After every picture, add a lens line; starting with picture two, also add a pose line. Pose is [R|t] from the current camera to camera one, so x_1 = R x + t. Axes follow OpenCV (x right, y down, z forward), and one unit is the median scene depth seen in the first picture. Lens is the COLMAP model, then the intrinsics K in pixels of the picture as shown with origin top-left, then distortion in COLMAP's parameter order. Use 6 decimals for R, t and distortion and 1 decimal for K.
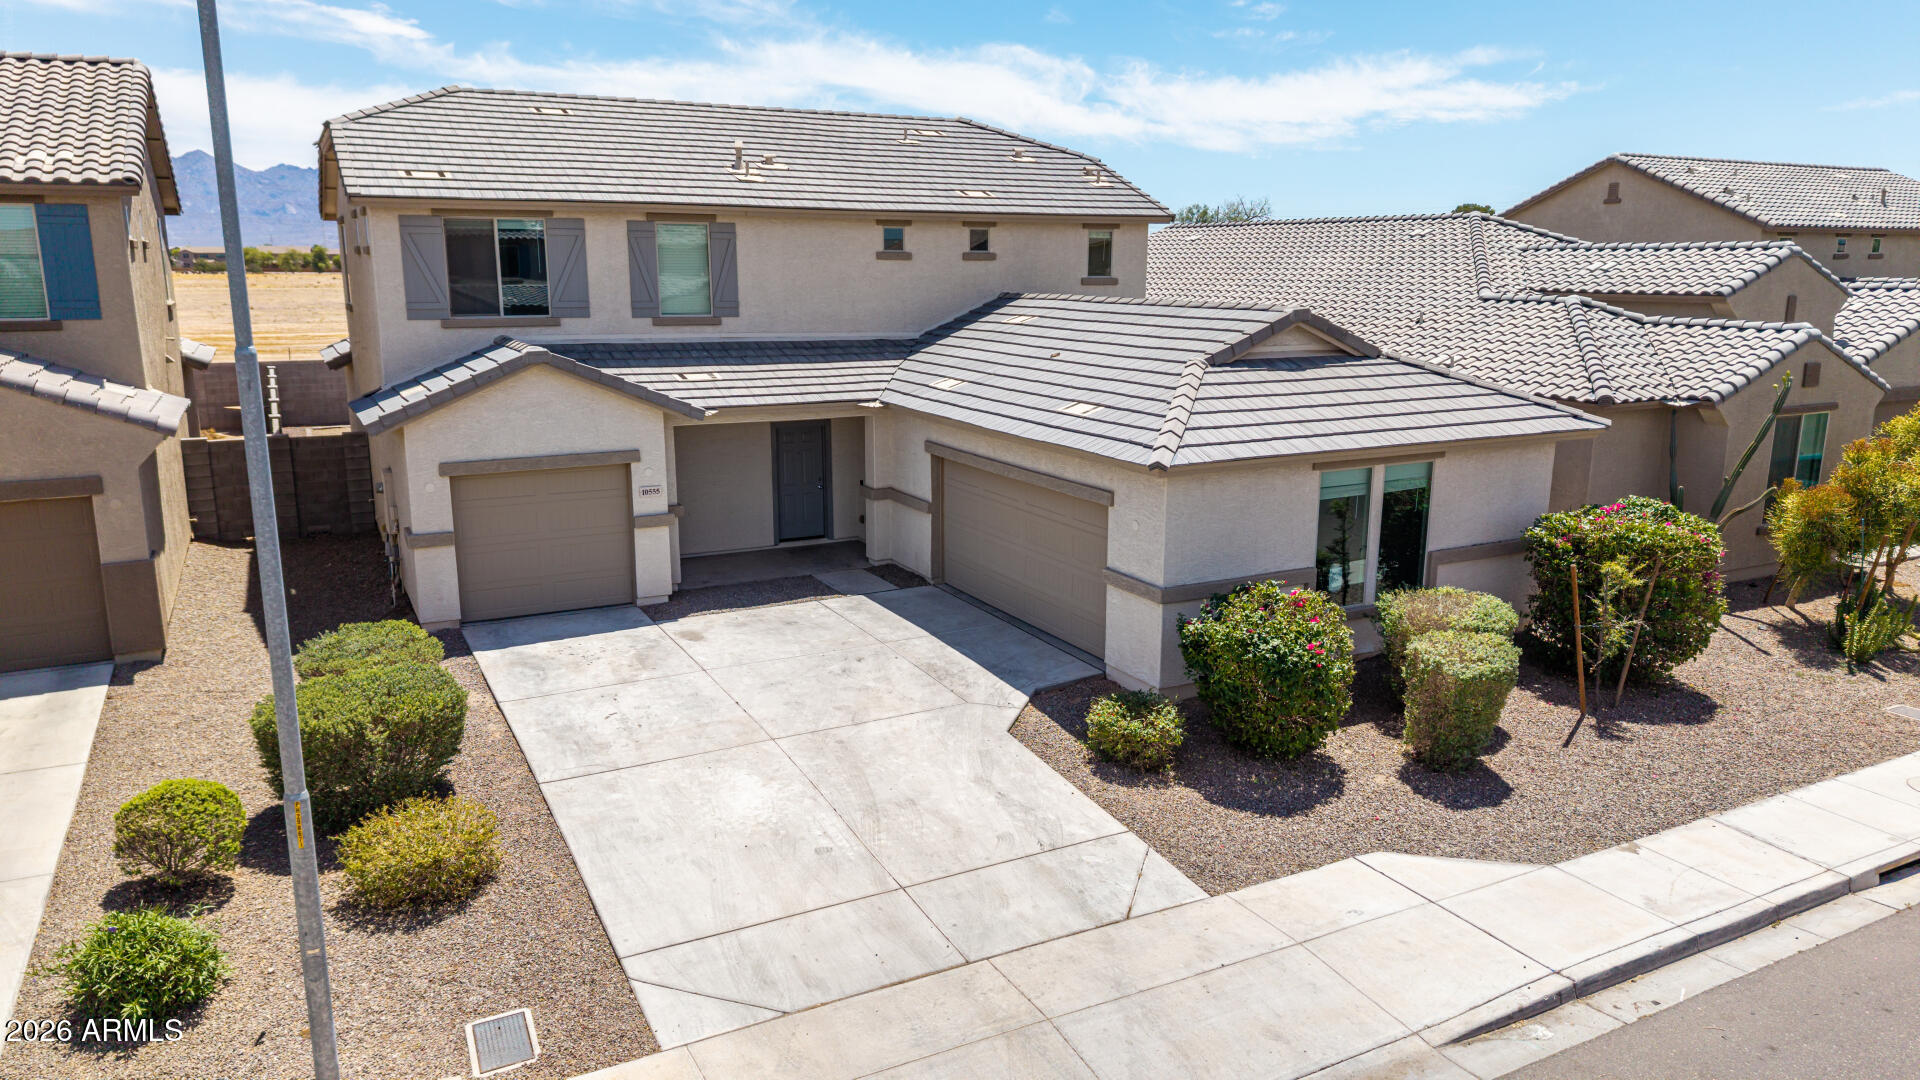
lens RADIAL K [[1271.2, 0, 963.5], [0, 1271.2, 545.8], [0, 0, 1]] dist [0.043820, -0.055275]
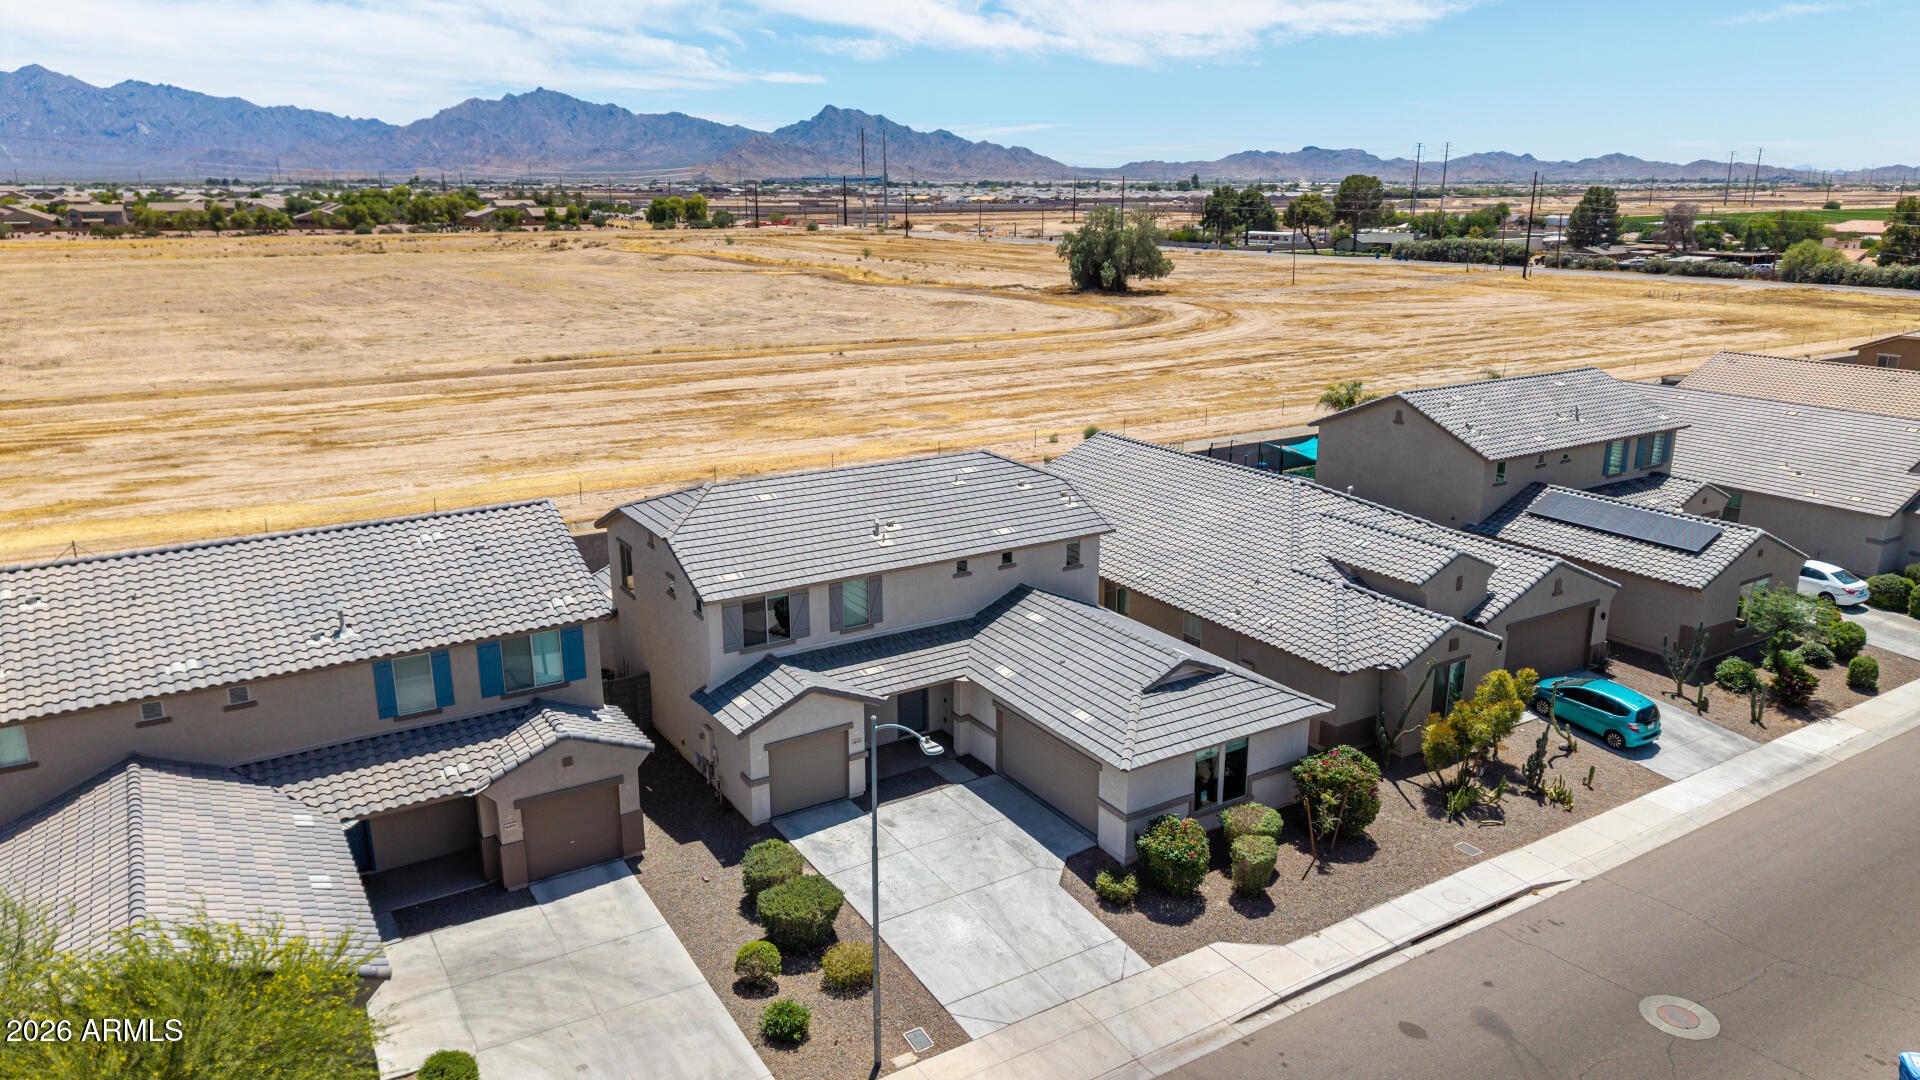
lens RADIAL K [[1278.4, 0, 962.5], [0, 1278.4, 544.1], [0, 0, 1]] dist [0.030201, -0.030415]
pose [[0.997310, -0.024634, 0.069035, -0.238000], [0.020833, 0.998255, 0.055252, -0.500103], [-0.070275, -0.053665, 0.996083, -1.036120]]
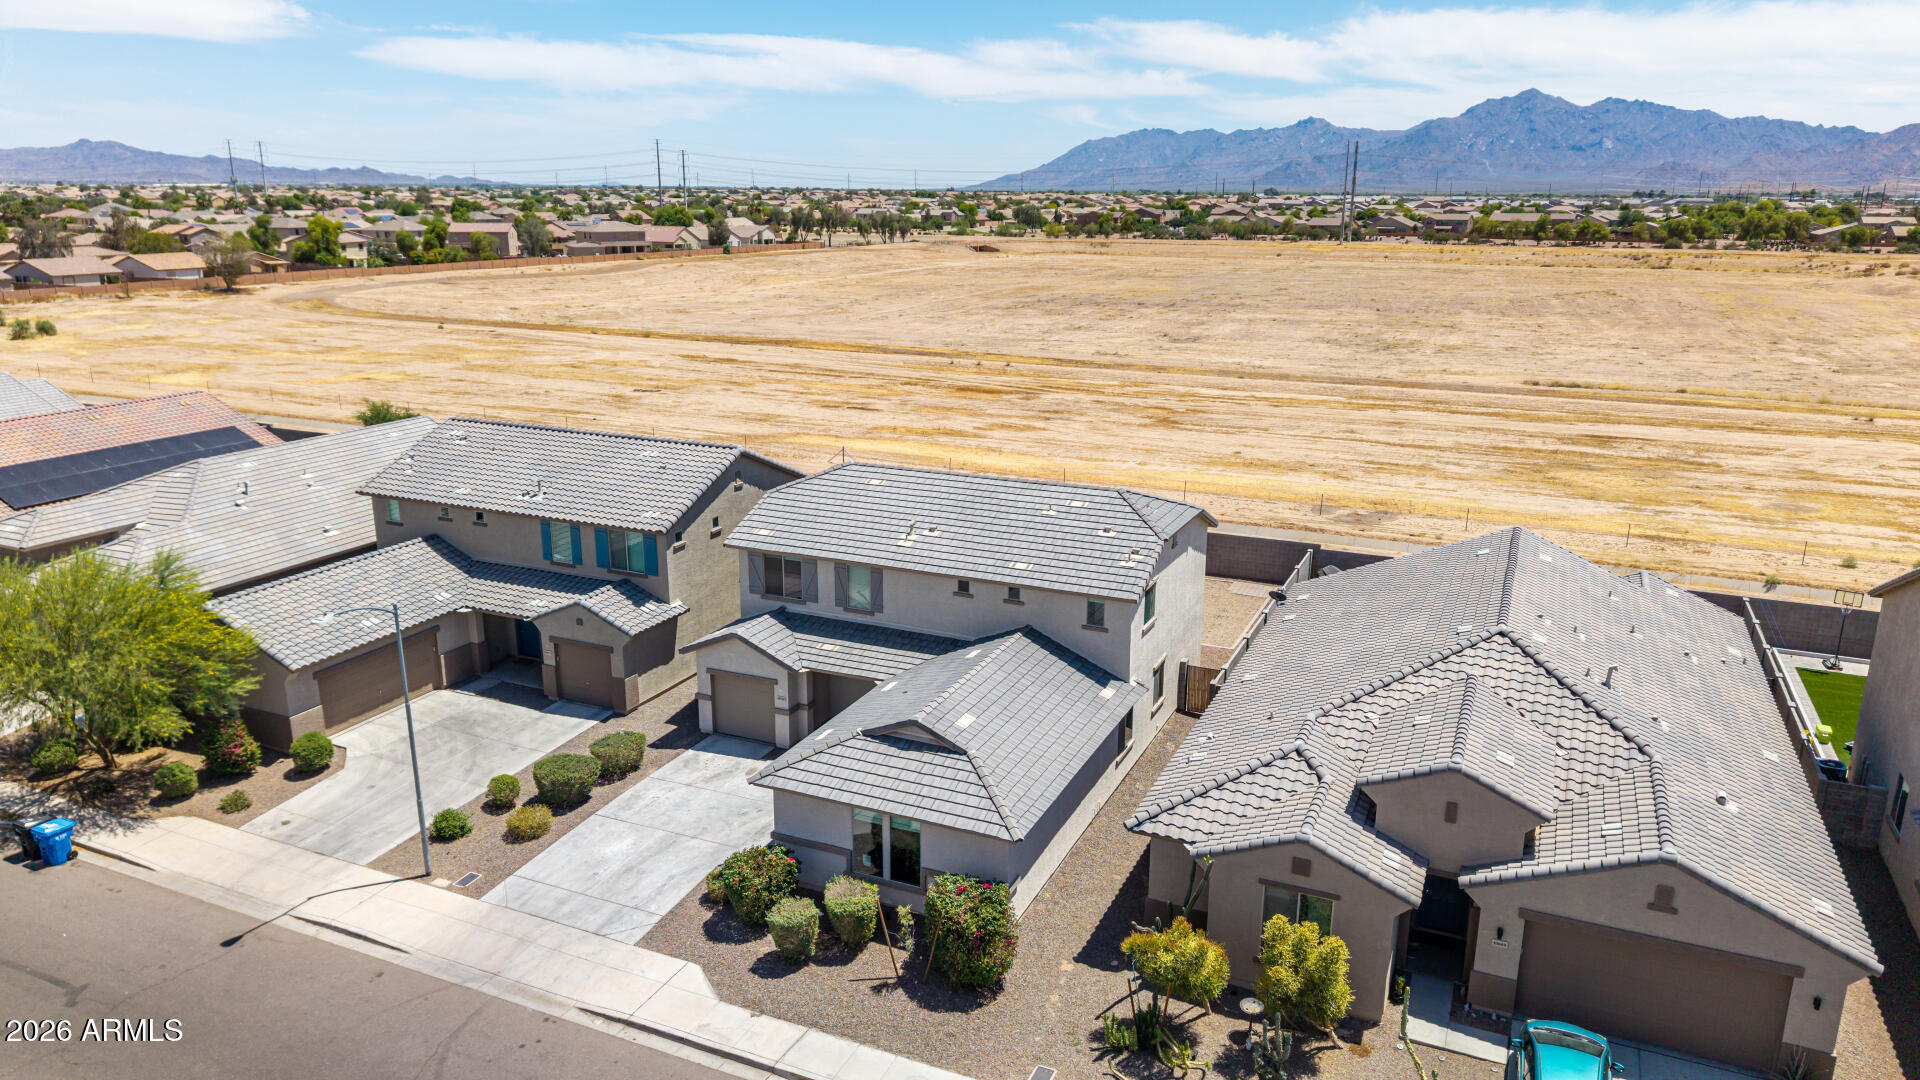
lens RADIAL K [[1271.2, 0, 963.5], [0, 1271.2, 545.8], [0, 0, 1]] dist [0.043820, -0.055275]
pose [[0.611954, 0.210602, -0.762338, 1.724132], [-0.175686, 0.976010, 0.128602, -0.706247], [0.771133, 0.055233, 0.634274, -0.165432]]
